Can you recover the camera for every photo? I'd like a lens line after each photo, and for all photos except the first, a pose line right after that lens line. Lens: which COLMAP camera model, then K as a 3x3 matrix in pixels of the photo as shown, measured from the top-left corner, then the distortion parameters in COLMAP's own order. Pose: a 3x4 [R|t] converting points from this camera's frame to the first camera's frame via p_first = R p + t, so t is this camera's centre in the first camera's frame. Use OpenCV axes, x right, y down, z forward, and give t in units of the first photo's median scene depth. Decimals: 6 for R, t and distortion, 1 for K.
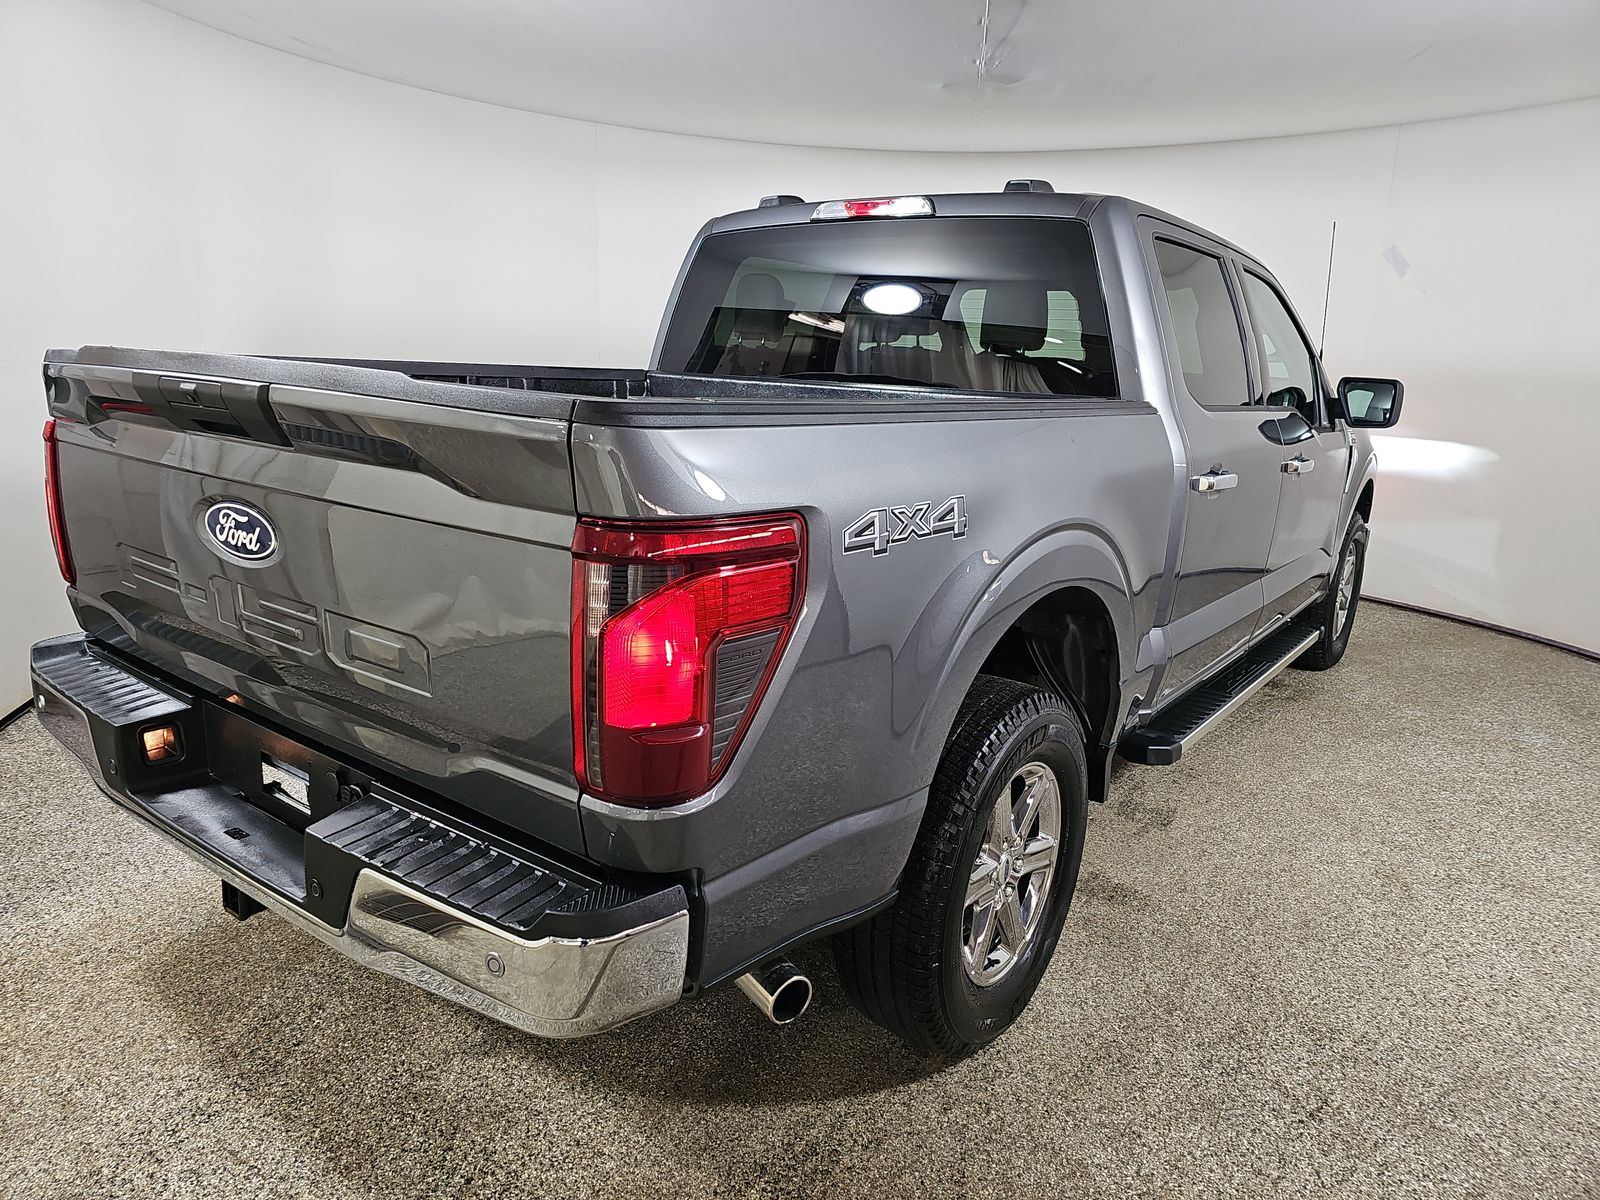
lens RADIAL K [[1166.0, 0, 806.9], [0, 1166.0, 599.1], [0, 0, 1]] dist [0.061057, -0.083518]
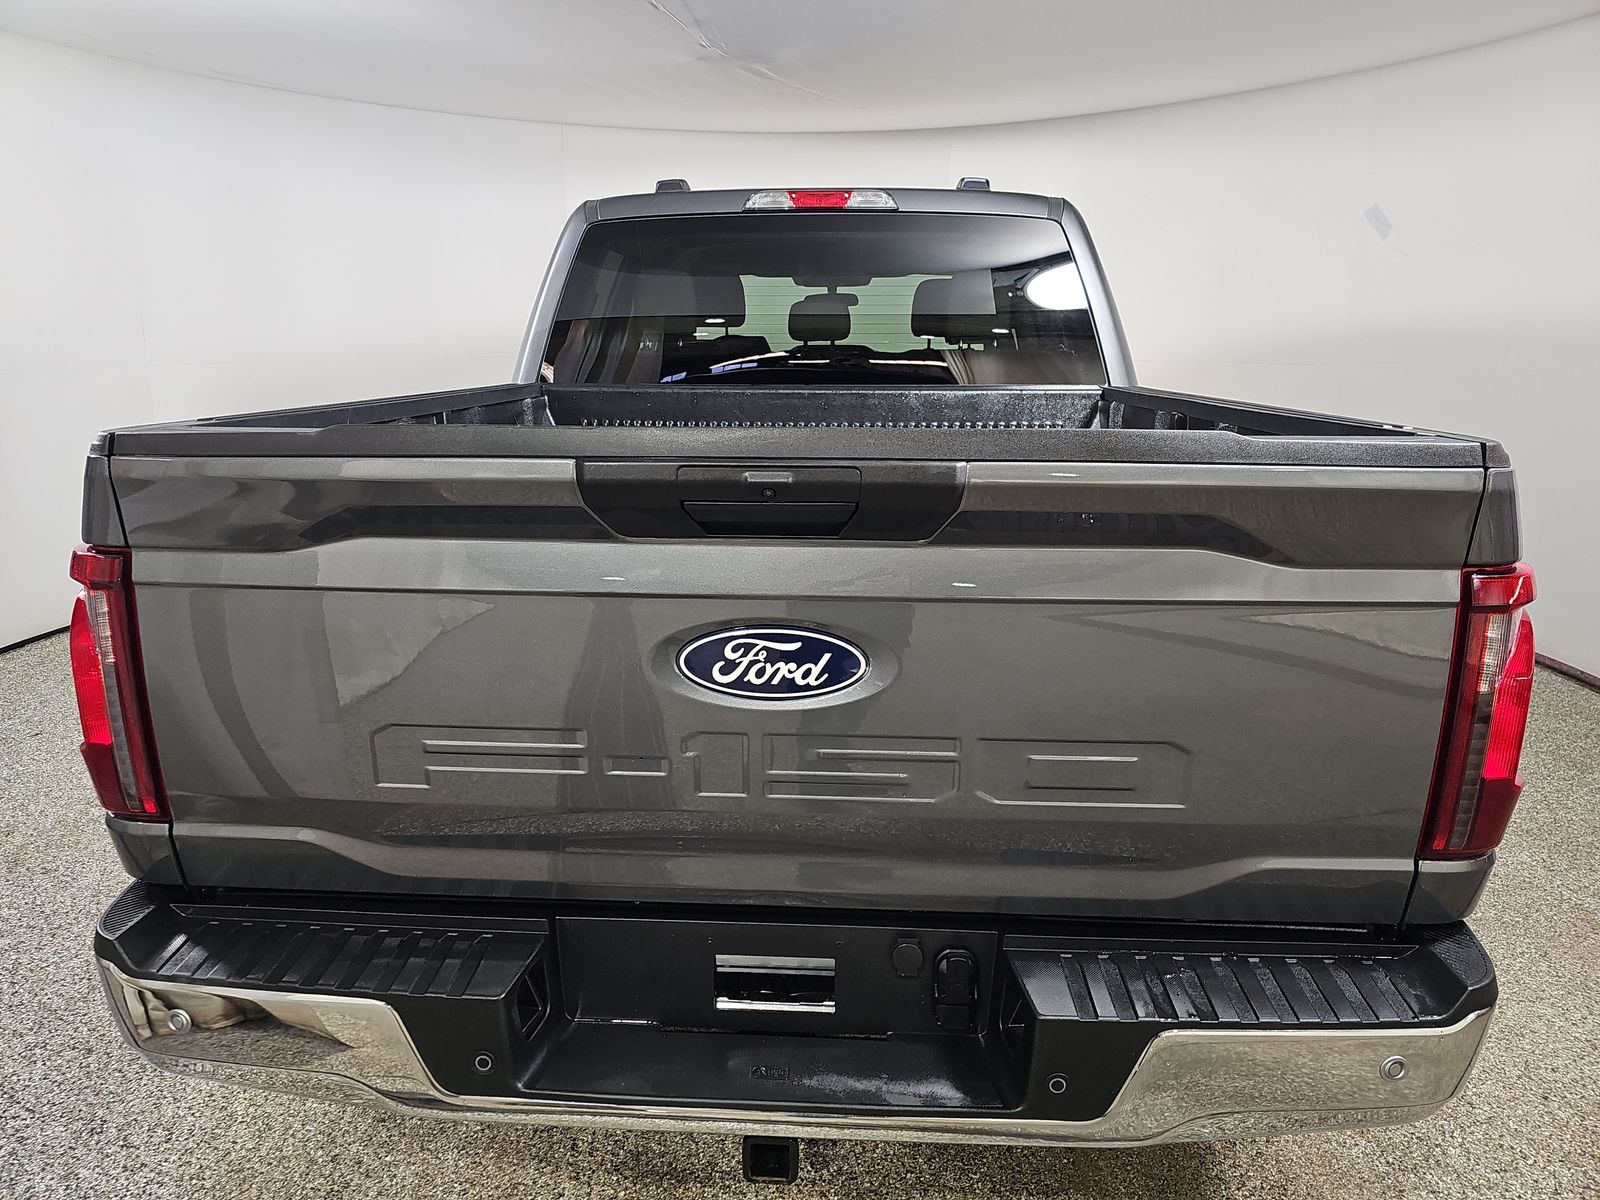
lens RADIAL K [[1166.0, 0, 806.9], [0, 1166.0, 599.1], [0, 0, 1]] dist [0.061057, -0.083518]
pose [[0.807952, -0.169612, 0.564309, -0.520057], [0.153588, 0.985191, 0.076216, -0.089500], [-0.568879, 0.025092, 0.822038, 0.238466]]
